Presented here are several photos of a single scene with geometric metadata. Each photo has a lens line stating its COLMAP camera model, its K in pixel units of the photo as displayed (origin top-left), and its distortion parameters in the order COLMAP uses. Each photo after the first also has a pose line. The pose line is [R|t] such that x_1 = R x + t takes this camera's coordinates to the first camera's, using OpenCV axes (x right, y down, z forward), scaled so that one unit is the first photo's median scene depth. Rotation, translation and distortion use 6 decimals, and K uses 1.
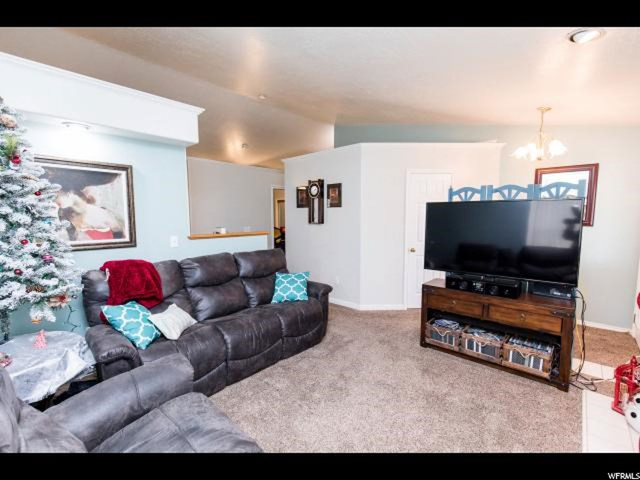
lens RADIAL K [[283.2, 0, 323.4], [0, 283.2, 242.1], [0, 0, 1]] dist [0.003088, -0.000966]
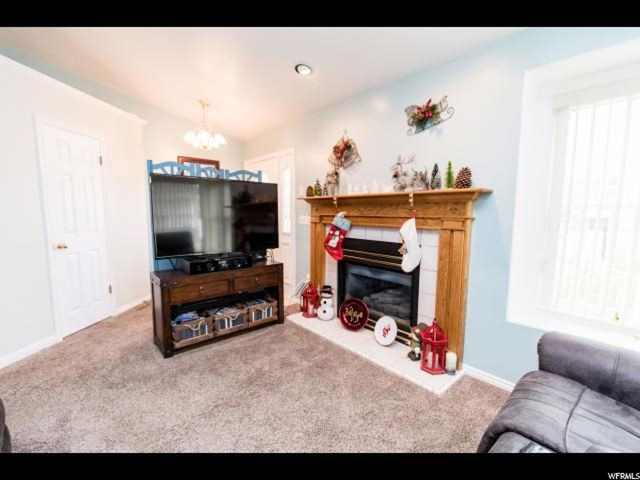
lens RADIAL K [[283.2, 0, 318.8], [0, 283.2, 242.2], [0, 0, 1]] dist [0.003088, -0.000966]
pose [[0.125288, -0.102841, 0.986776, -0.377142], [0.086620, 0.991949, 0.092383, 0.015406], [-0.988332, 0.073900, 0.133188, 0.503248]]
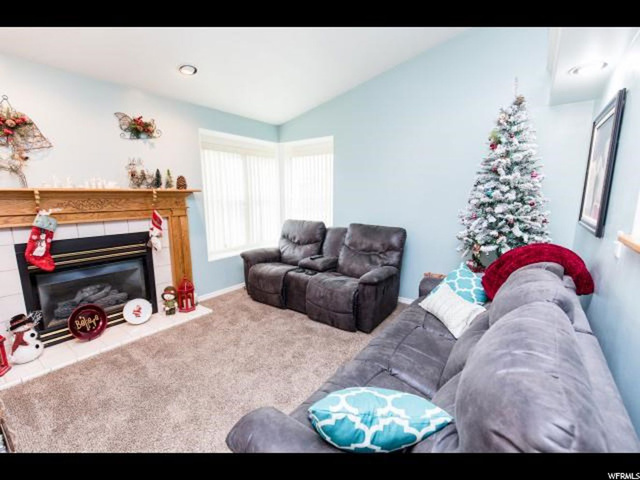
lens RADIAL K [[283.2, 0, 322.2], [0, 283.2, 241.9], [0, 0, 1]] dist [0.003088, -0.000966]
pose [[-0.995467, 0.019738, -0.093034, -0.041824], [-0.005252, 0.965325, 0.260997, -0.120676], [0.094960, 0.260303, -0.960846, 1.455864]]
